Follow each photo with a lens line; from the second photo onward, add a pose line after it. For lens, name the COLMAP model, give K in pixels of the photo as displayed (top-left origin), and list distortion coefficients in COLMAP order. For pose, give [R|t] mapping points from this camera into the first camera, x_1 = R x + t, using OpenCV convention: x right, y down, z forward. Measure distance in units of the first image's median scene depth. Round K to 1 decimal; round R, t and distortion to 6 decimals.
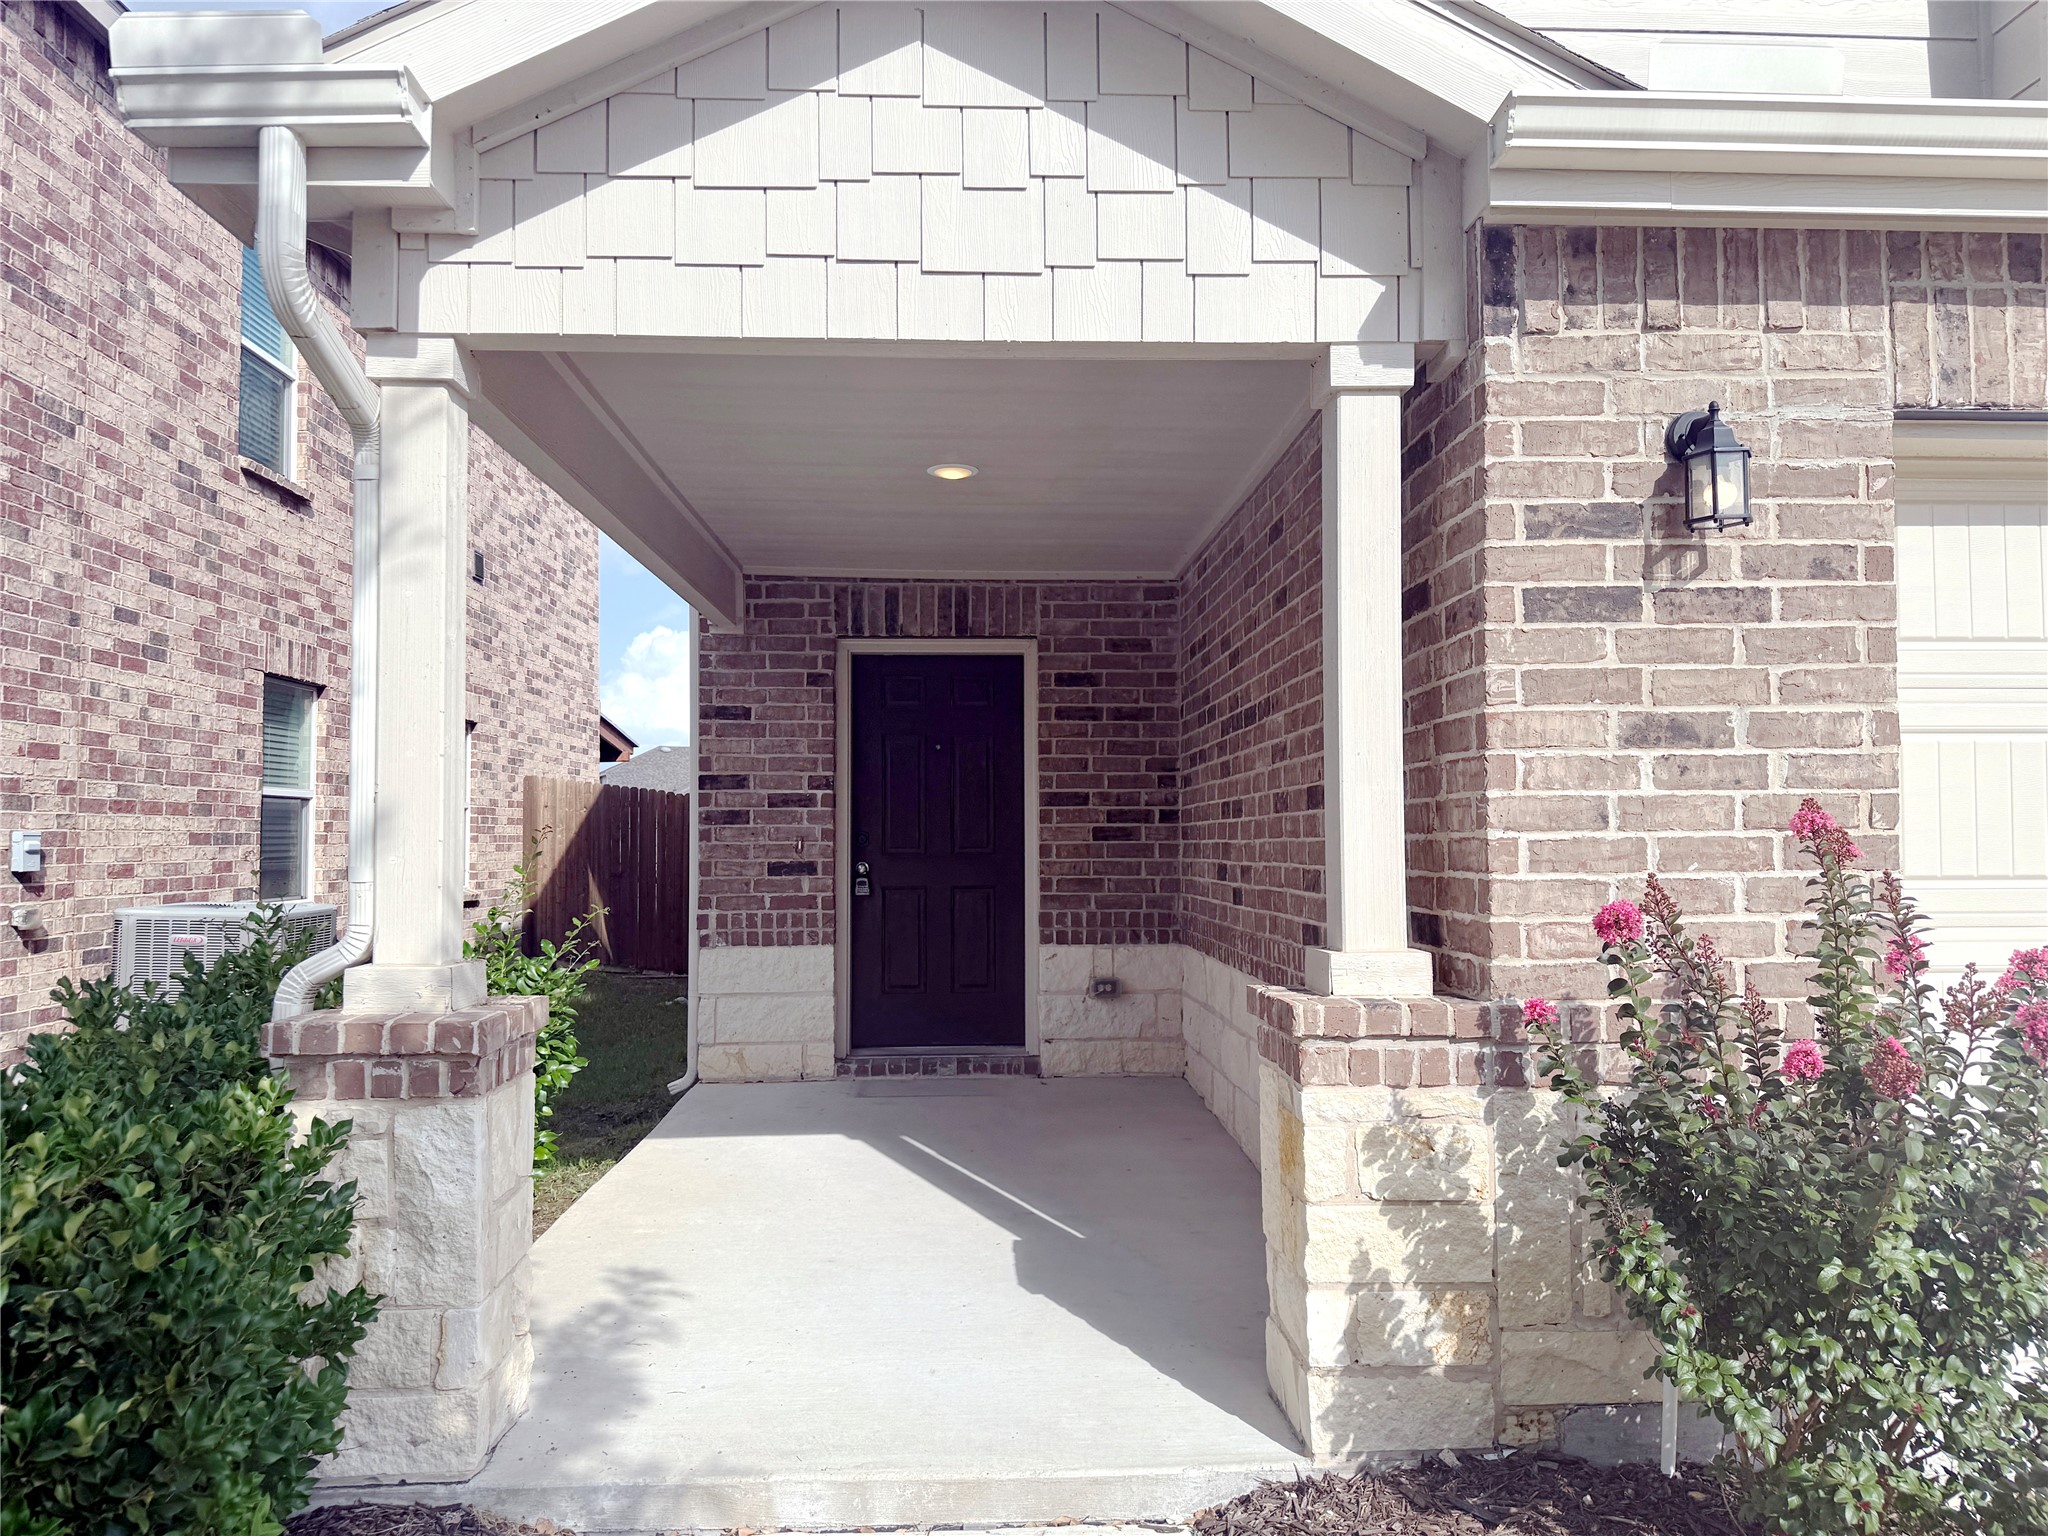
lens RADIAL K [[1439.3, 0, 1024.0], [0, 1439.3, 768.0], [0, 0, 1]] dist [0.107773, -0.000709]
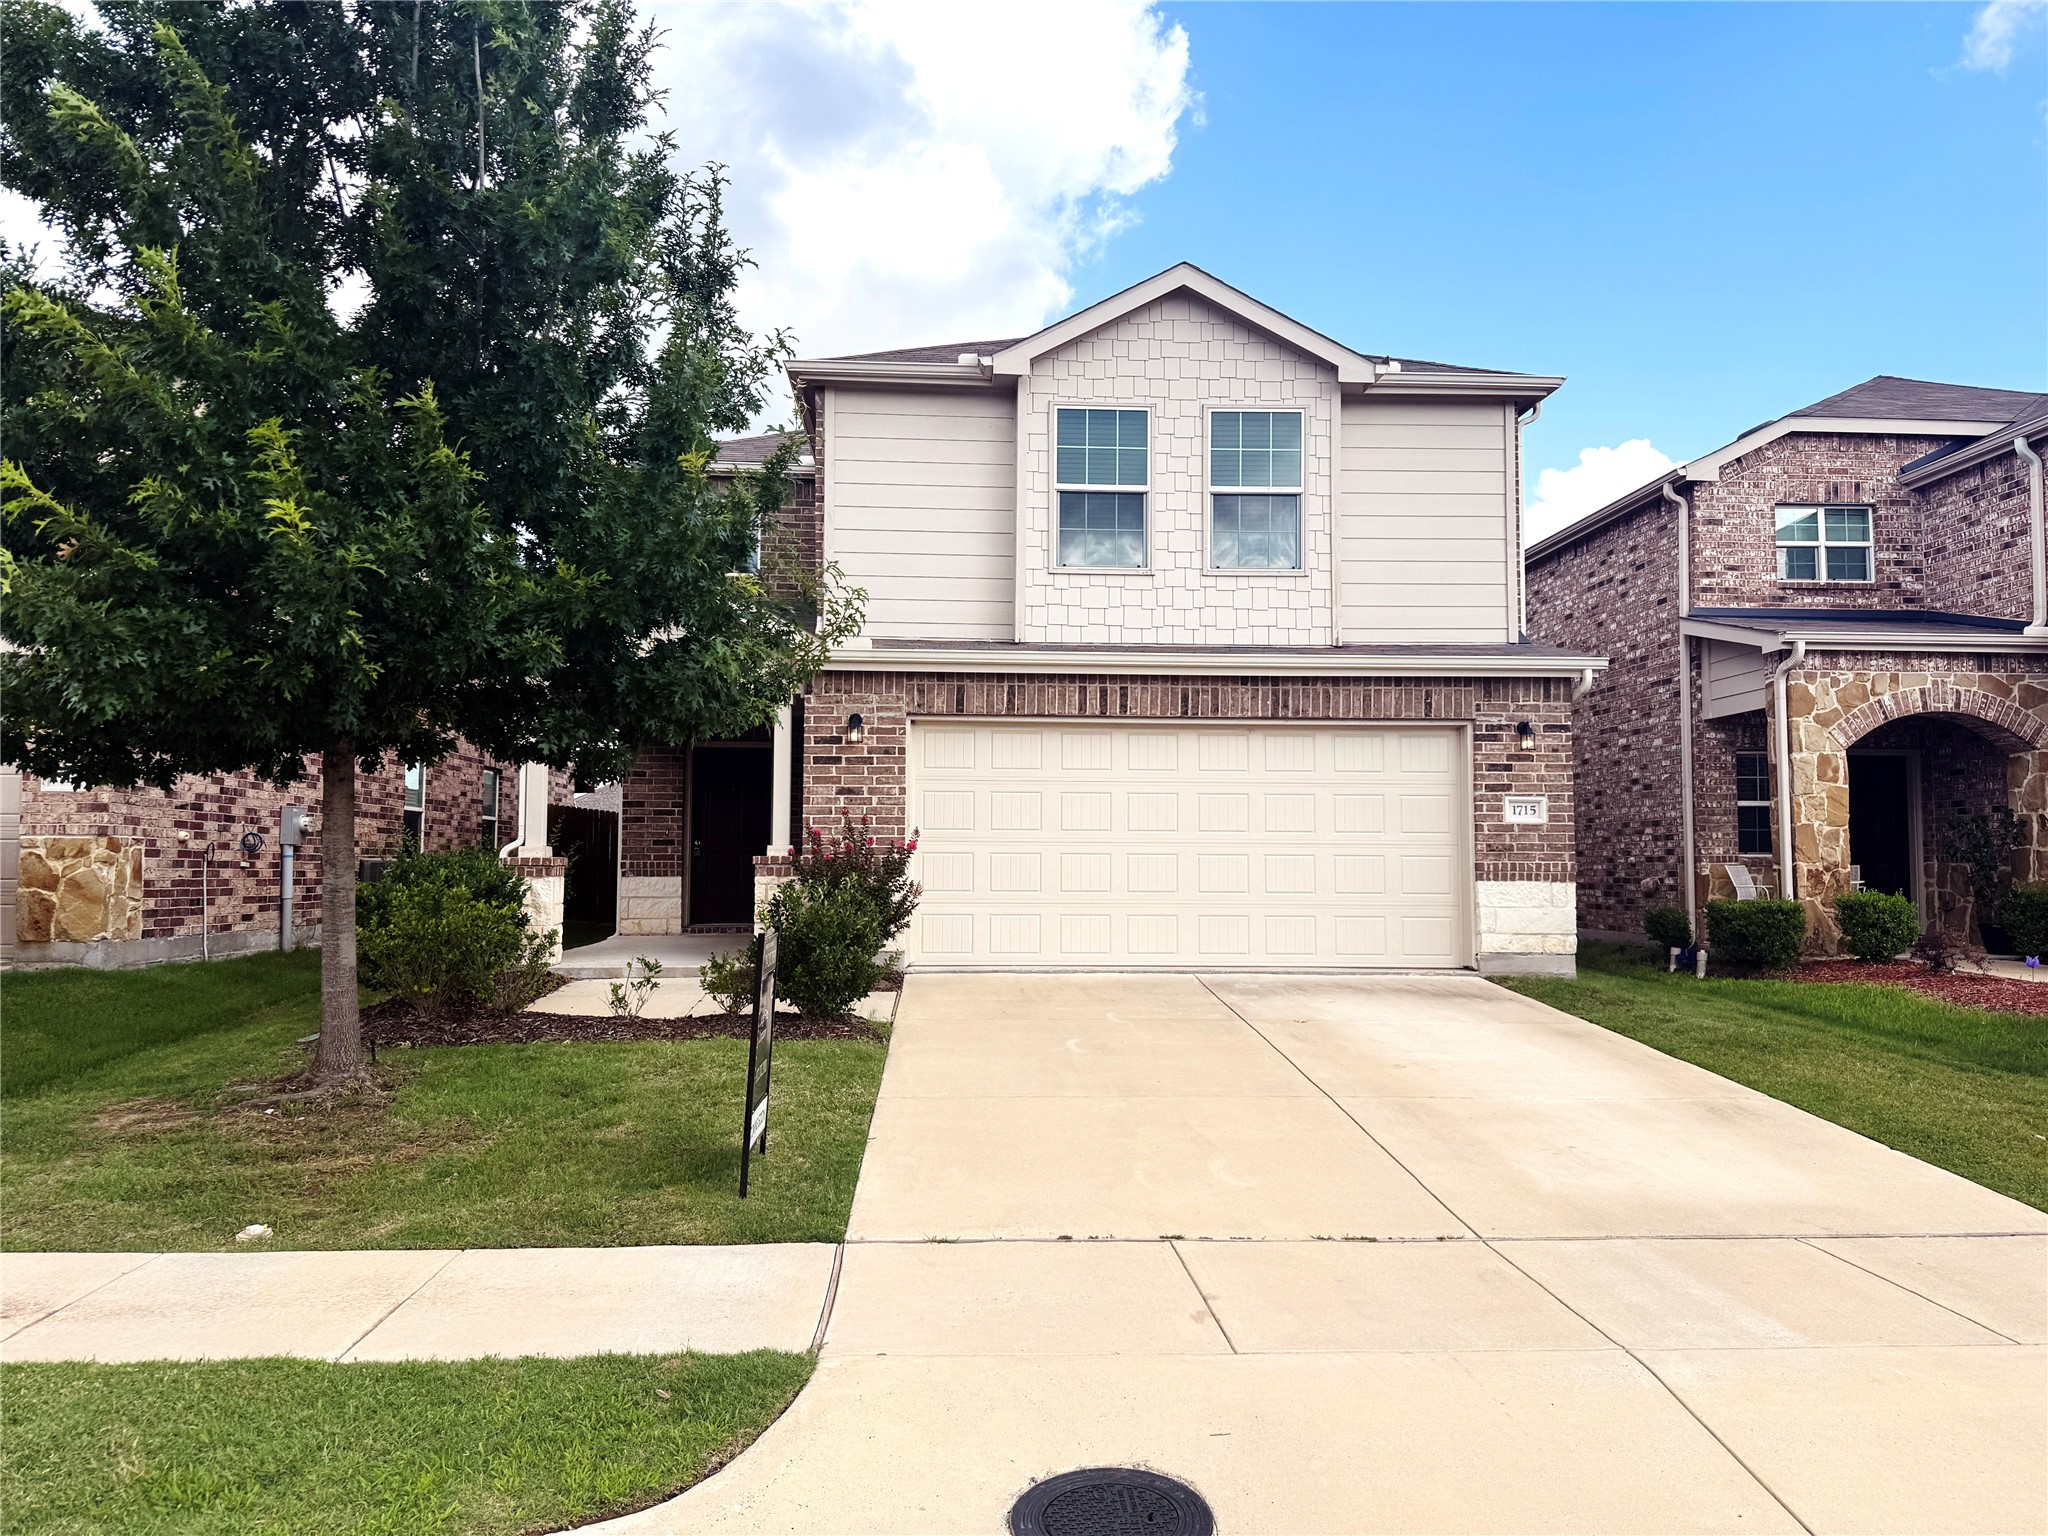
lens RADIAL K [[1439.3, 0, 1024.0], [0, 1439.3, 768.0], [0, 0, 1]] dist [0.107773, -0.000709]
pose [[0.999769, 0.010446, 0.018778, 0.365395], [-0.010009, 0.999681, -0.023199, -0.000421], [-0.019015, 0.023006, 0.999554, -1.304605]]
